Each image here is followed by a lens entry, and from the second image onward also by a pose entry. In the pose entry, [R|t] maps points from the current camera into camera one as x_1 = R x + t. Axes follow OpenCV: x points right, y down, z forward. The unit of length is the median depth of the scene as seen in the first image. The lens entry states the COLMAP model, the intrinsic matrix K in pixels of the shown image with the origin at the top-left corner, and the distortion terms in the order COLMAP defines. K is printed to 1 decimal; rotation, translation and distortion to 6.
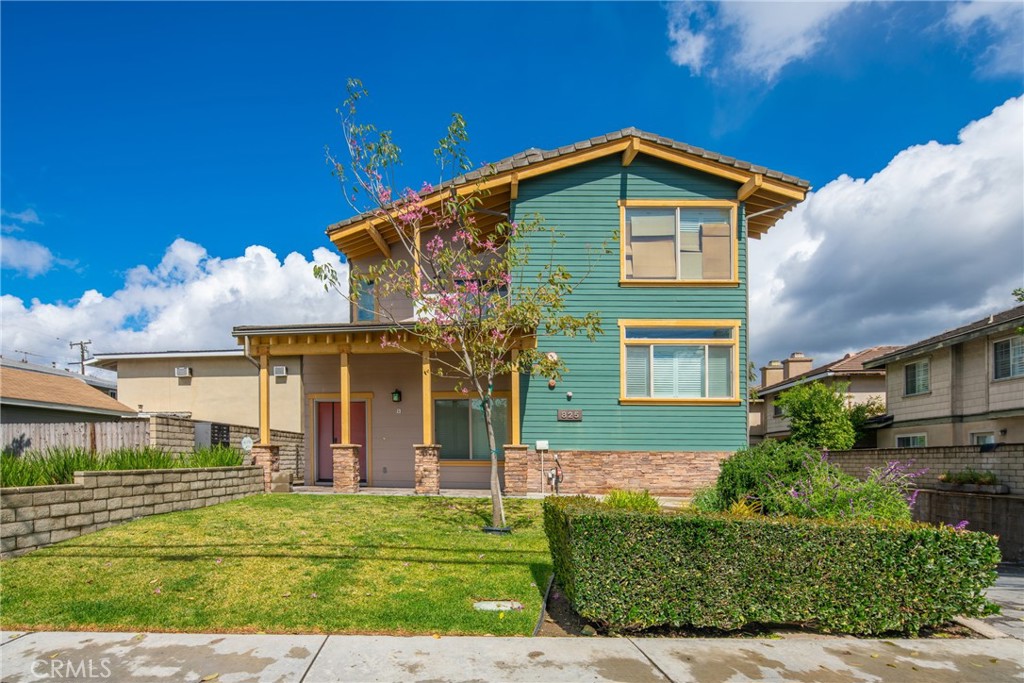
lens RADIAL K [[507.6, 0, 514.3], [0, 507.6, 368.8], [0, 0, 1]] dist [-0.000533, -0.000519]
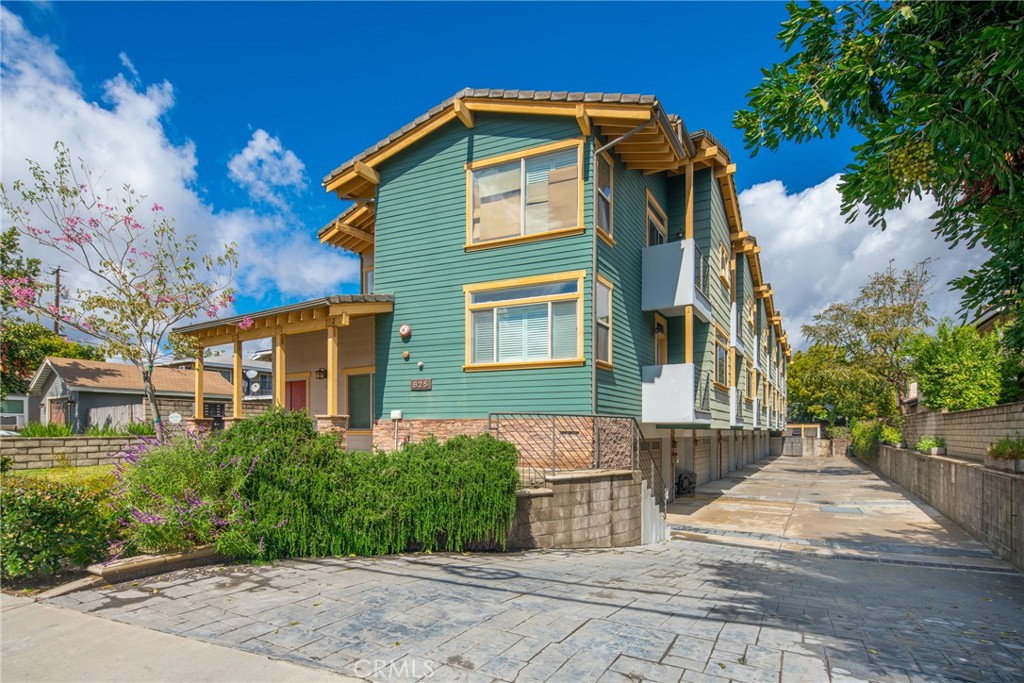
lens RADIAL K [[507.6, 0, 512.1], [0, 507.6, 341.5], [0, 0, 1]] dist [-0.000533, -0.000519]
pose [[0.918708, -0.076555, -0.387448, 0.660638], [0.077781, 0.996892, -0.012541, 0.030426], [0.387203, -0.018614, 0.921806, 0.124354]]
